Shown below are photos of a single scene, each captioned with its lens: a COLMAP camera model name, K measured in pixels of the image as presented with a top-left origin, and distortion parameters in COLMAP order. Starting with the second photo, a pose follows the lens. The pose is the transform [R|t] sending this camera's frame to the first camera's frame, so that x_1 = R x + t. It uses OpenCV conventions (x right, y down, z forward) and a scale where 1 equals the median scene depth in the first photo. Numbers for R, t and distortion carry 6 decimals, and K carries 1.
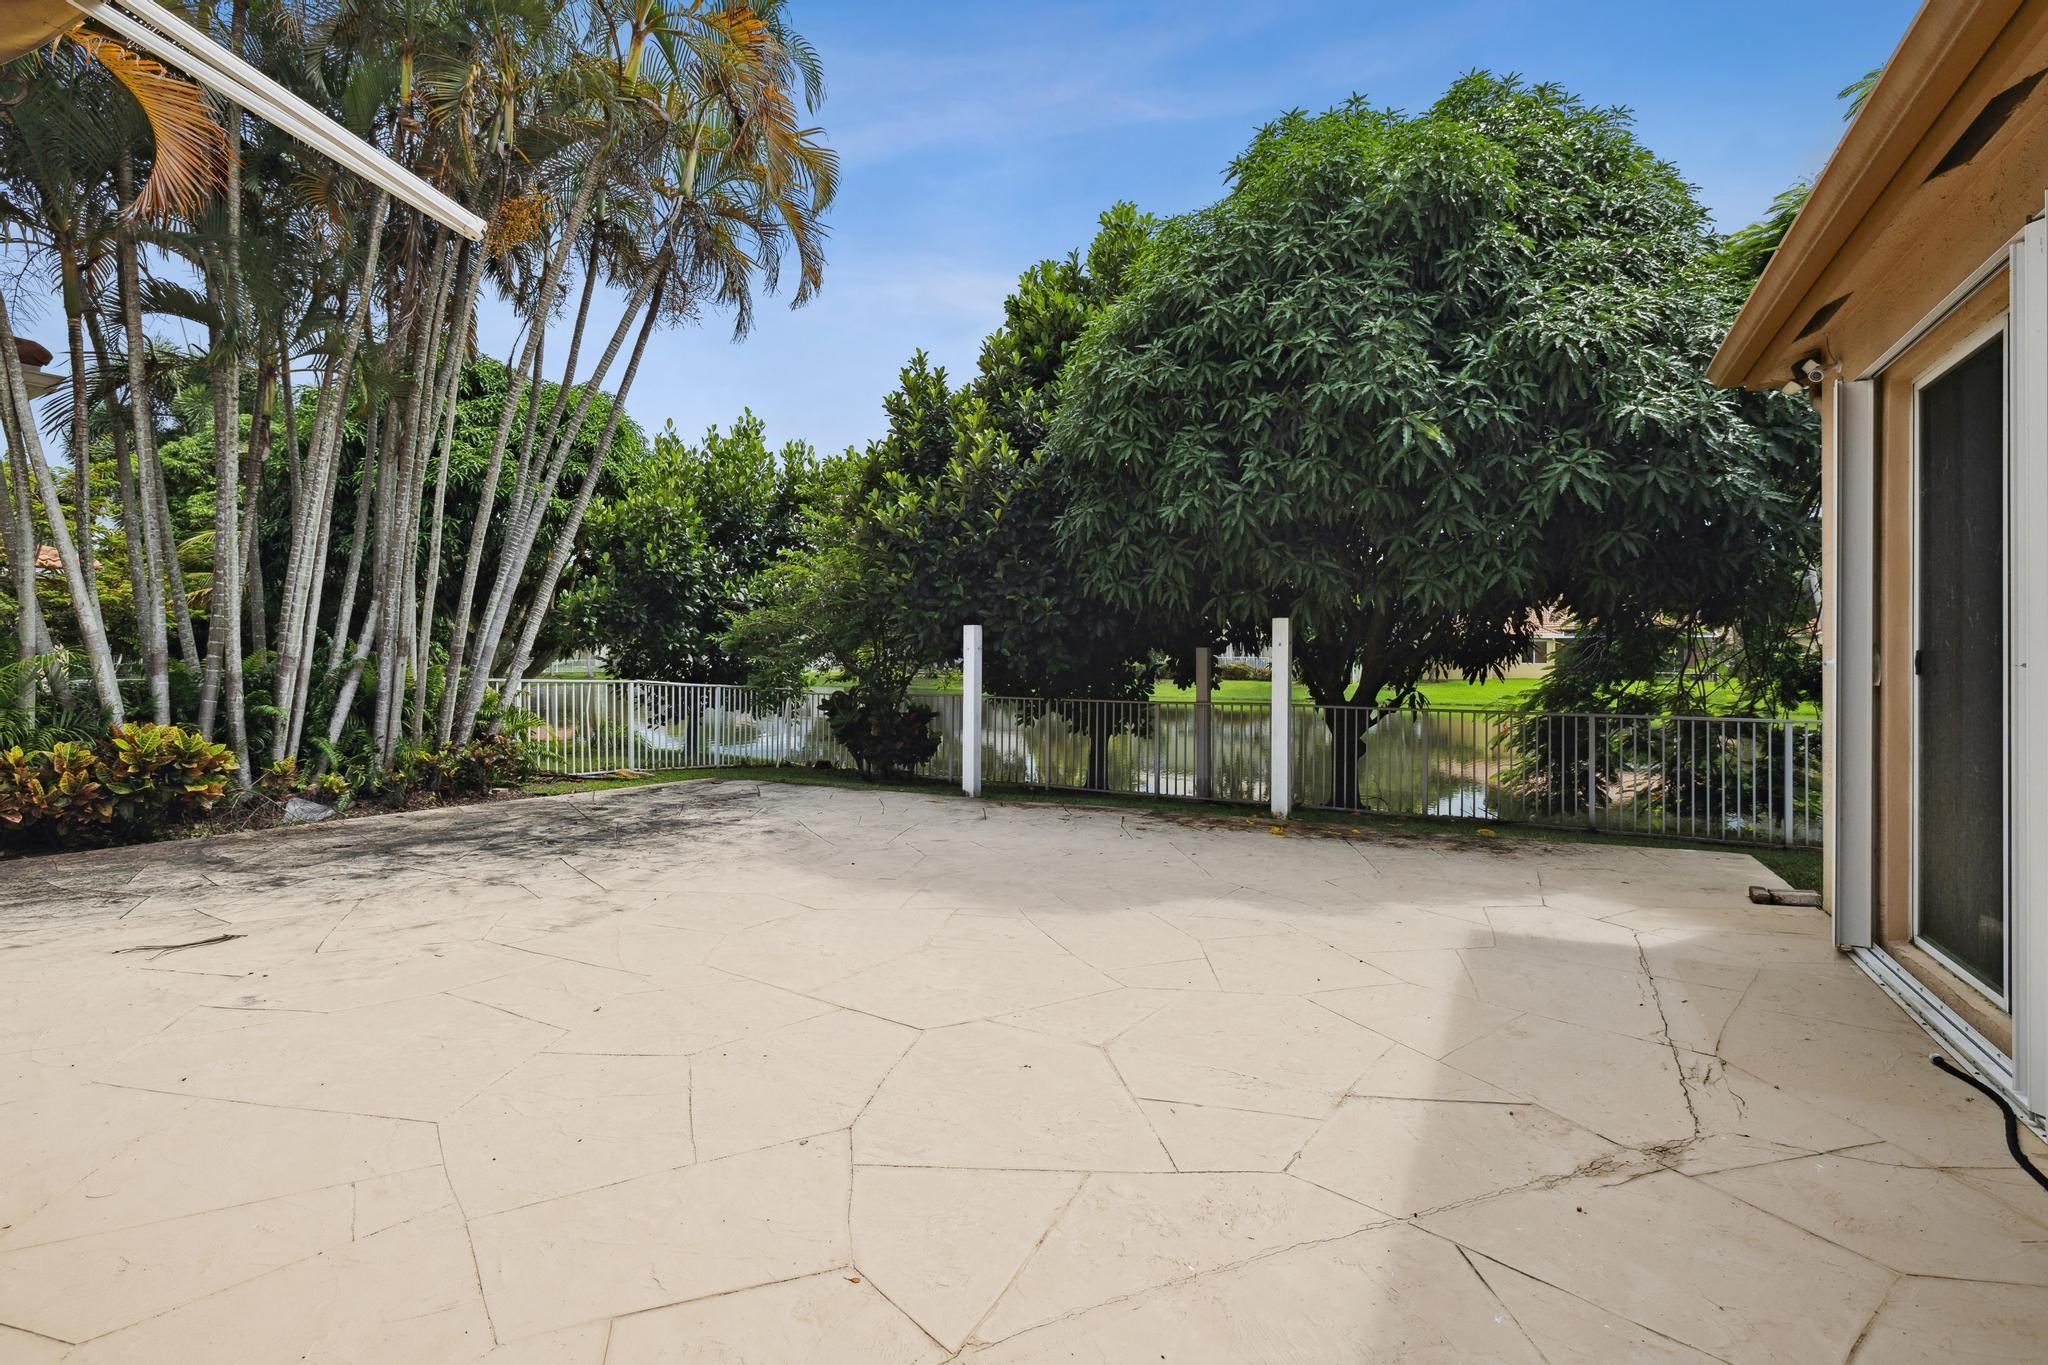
lens RADIAL K [[938.4, 0, 1024.6], [0, 938.4, 621.7], [0, 0, 1]] dist [-0.001890, -0.000141]
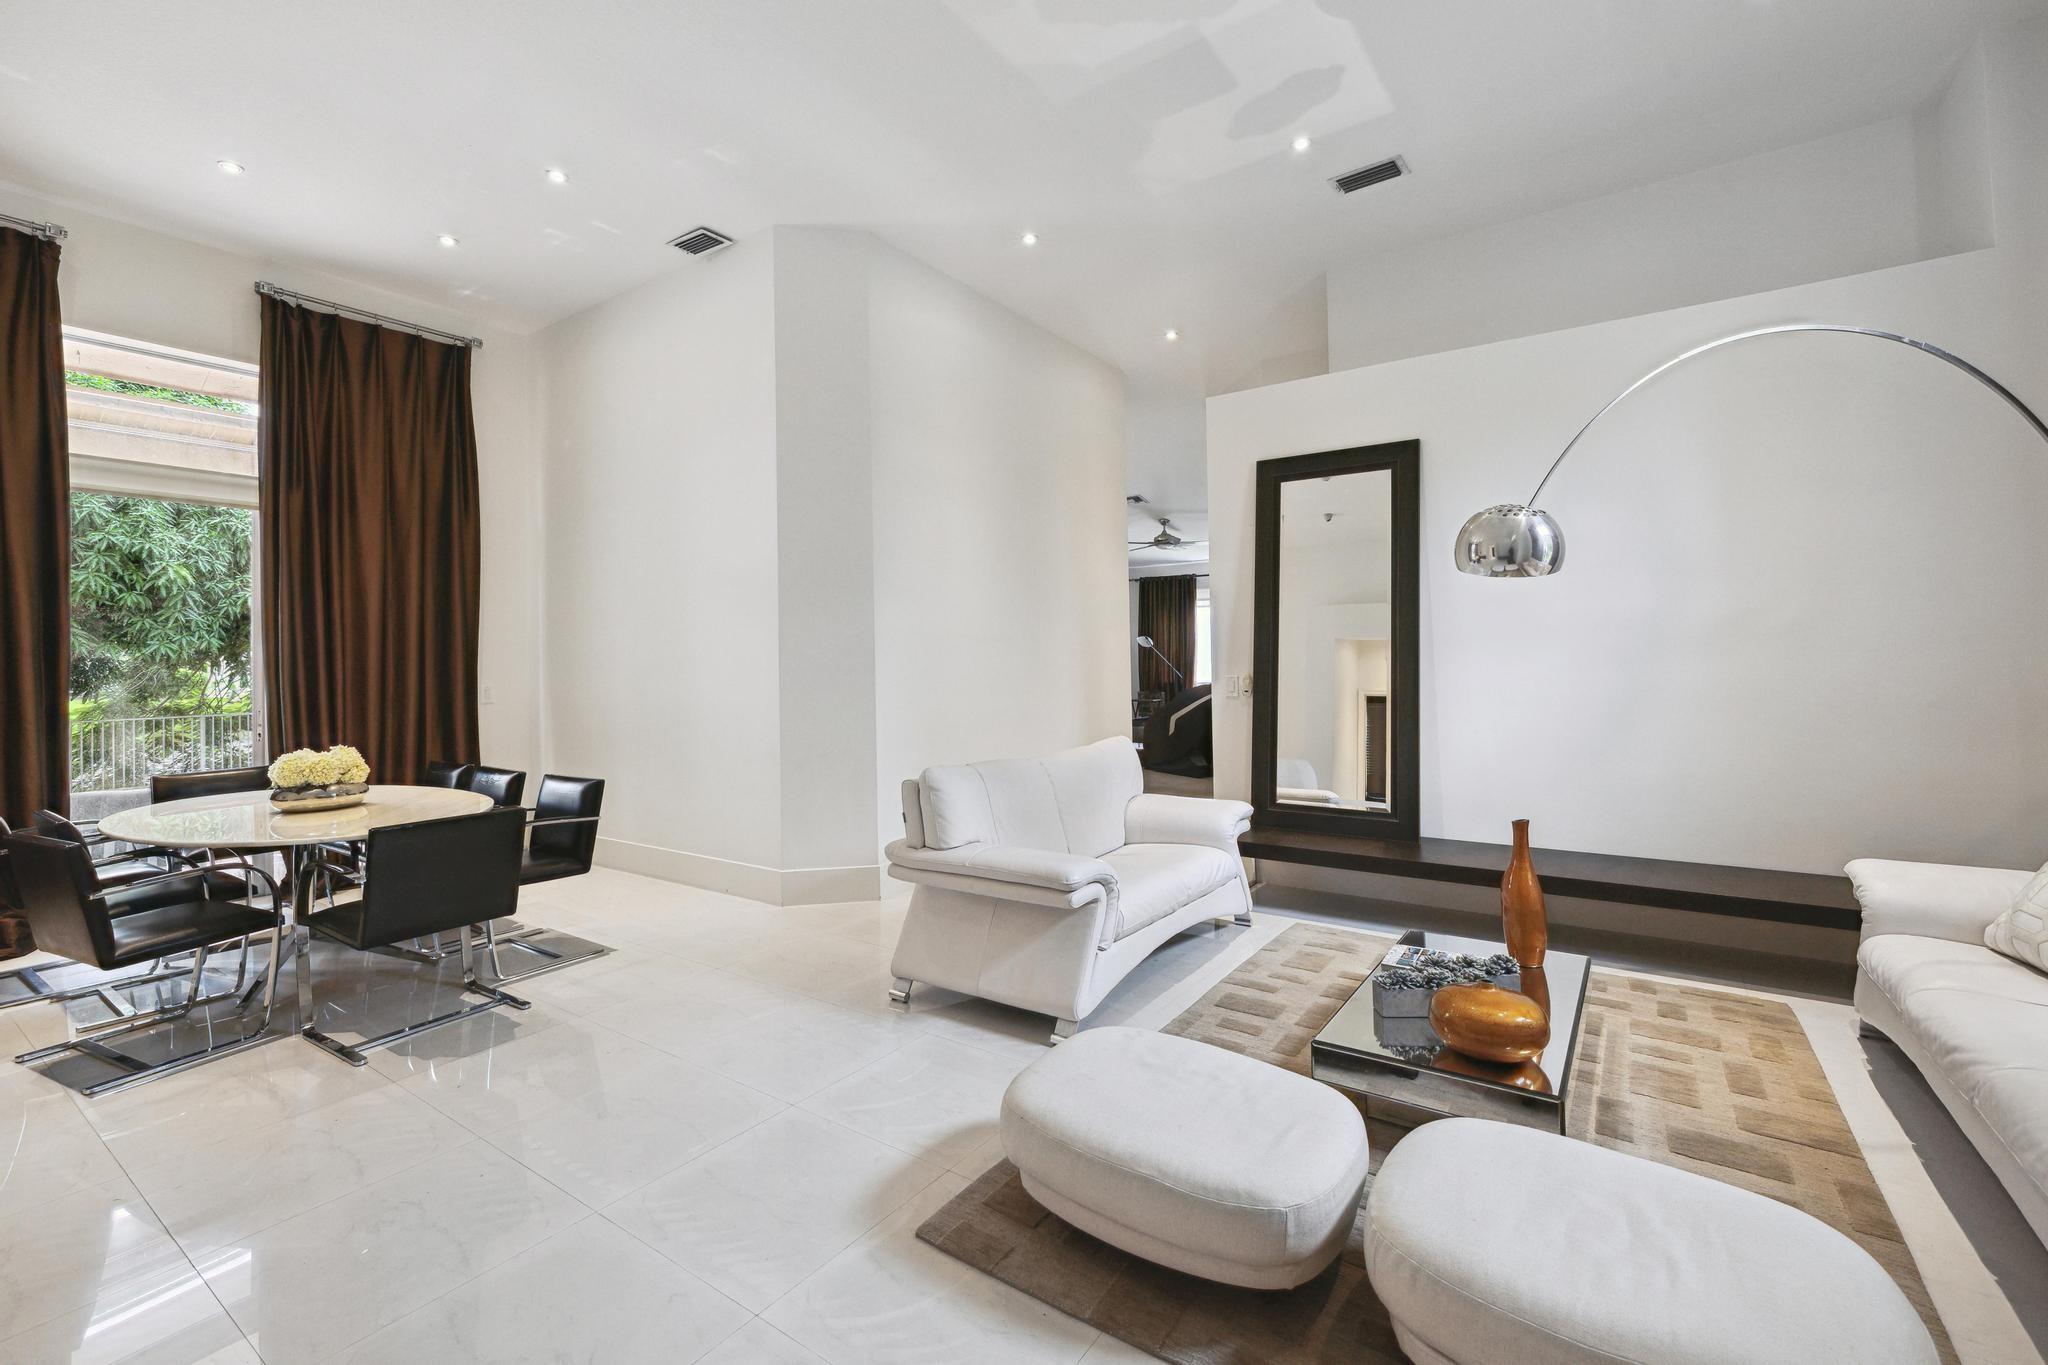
lens RADIAL K [[871.7, 0, 1027.4], [0, 871.7, 645.2], [0, 0, 1]] dist [0.002006, -0.000244]
pose [[0.079570, 0.011087, 0.996768, -1.095954], [-0.012107, 0.999875, -0.010155, -0.040157], [-0.996756, -0.011260, 0.079694, -0.812121]]
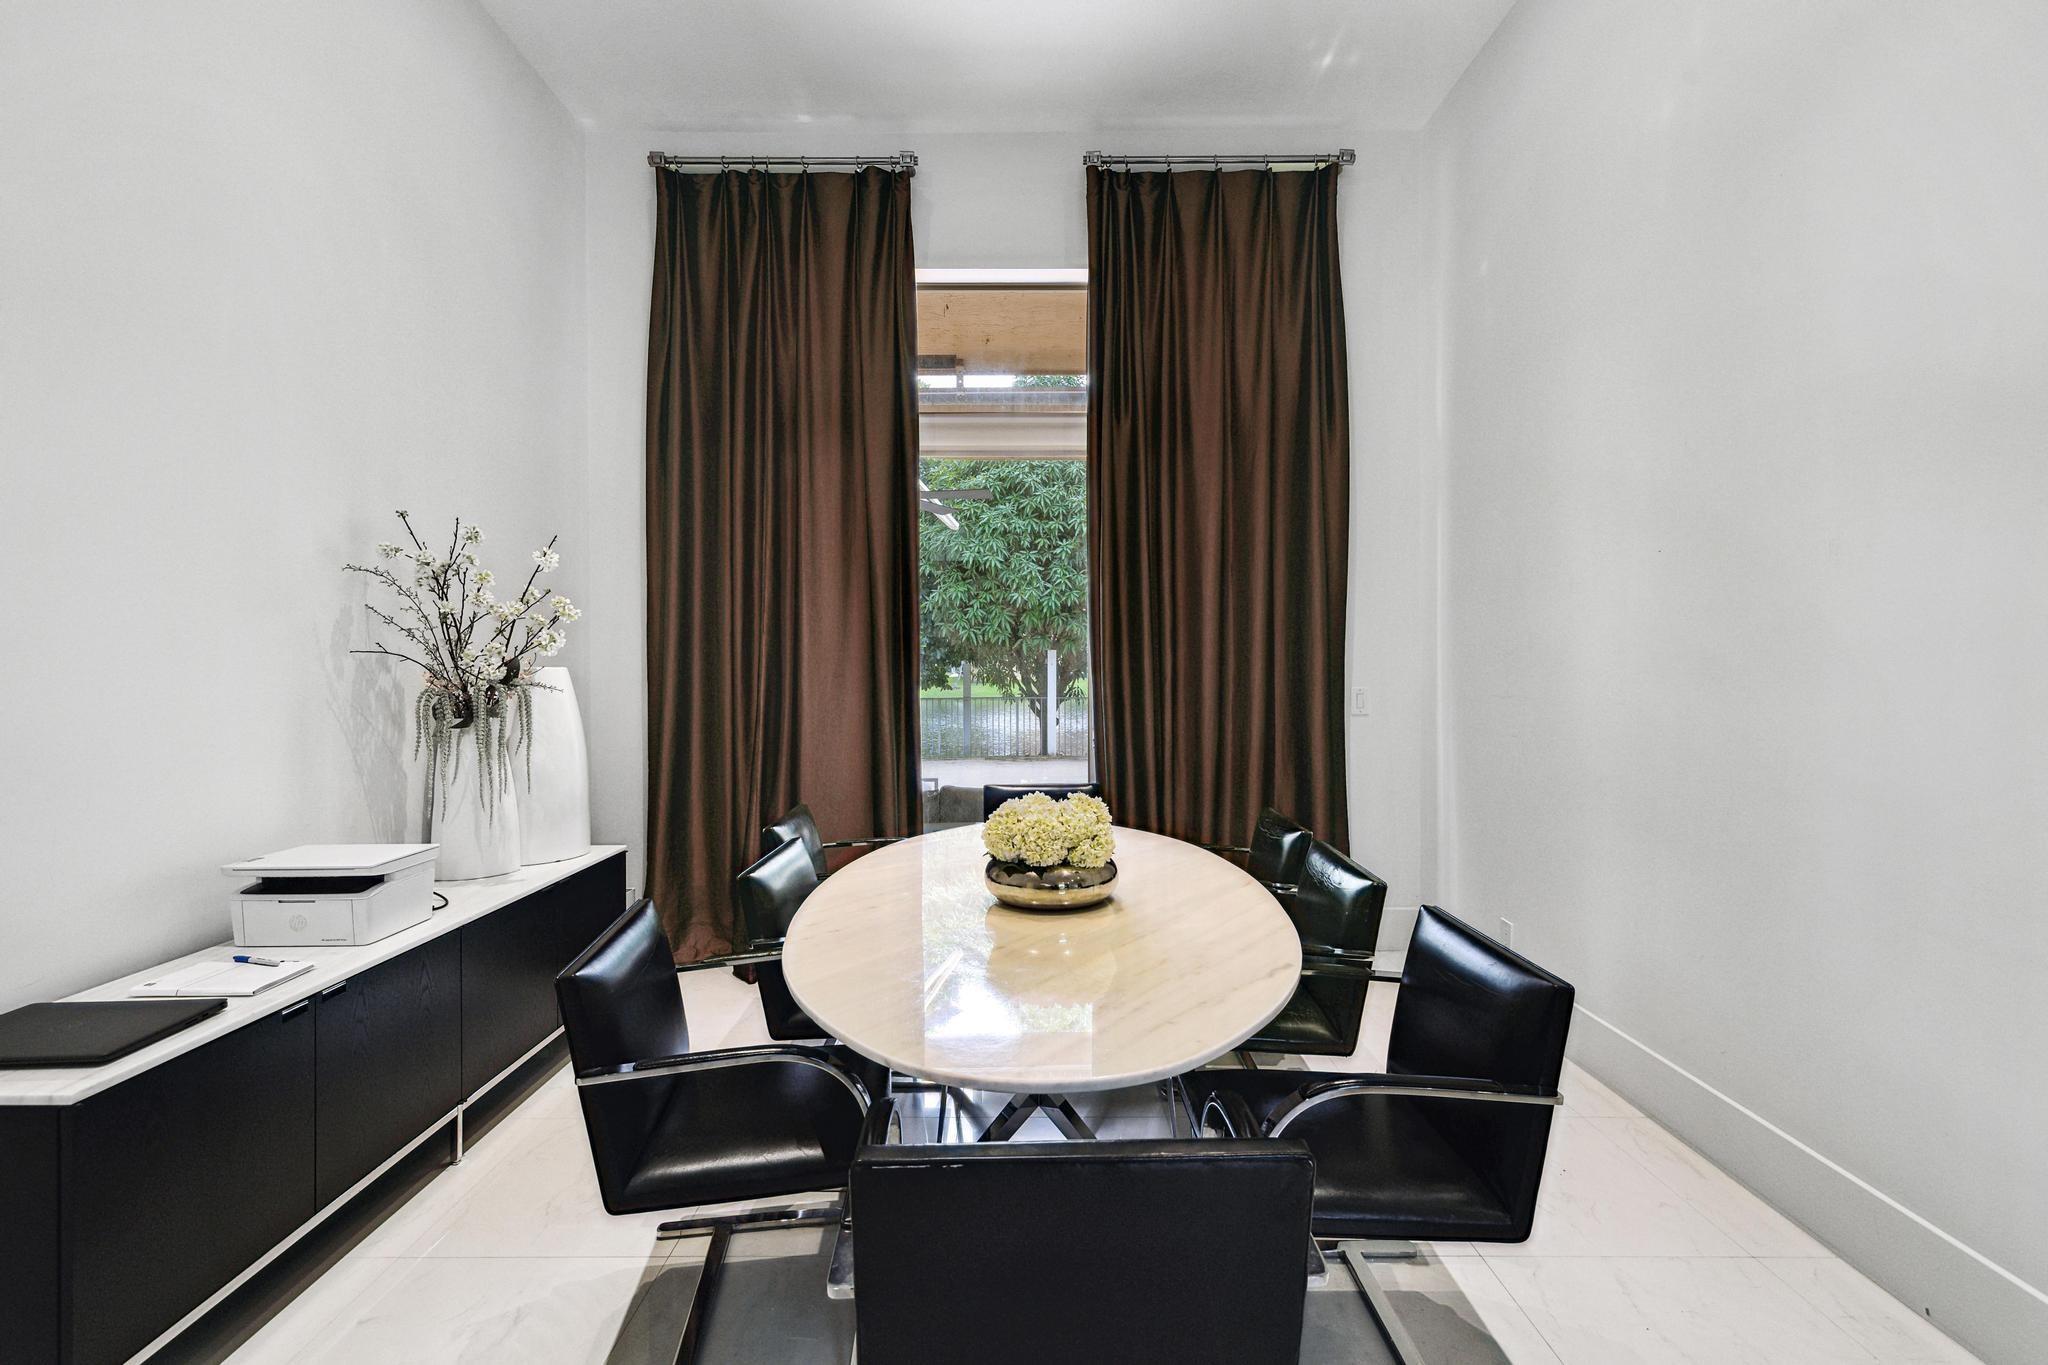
lens RADIAL K [[892.4, 0, 1018.3], [0, 892.4, 665.8], [0, 0, 1]] dist [-0.000121, 0.000307]
pose [[0.867155, -0.008208, 0.497970, -0.773741], [-0.009562, 0.999406, 0.033123, -0.034191], [-0.497946, -0.033484, 0.866562, -0.611146]]
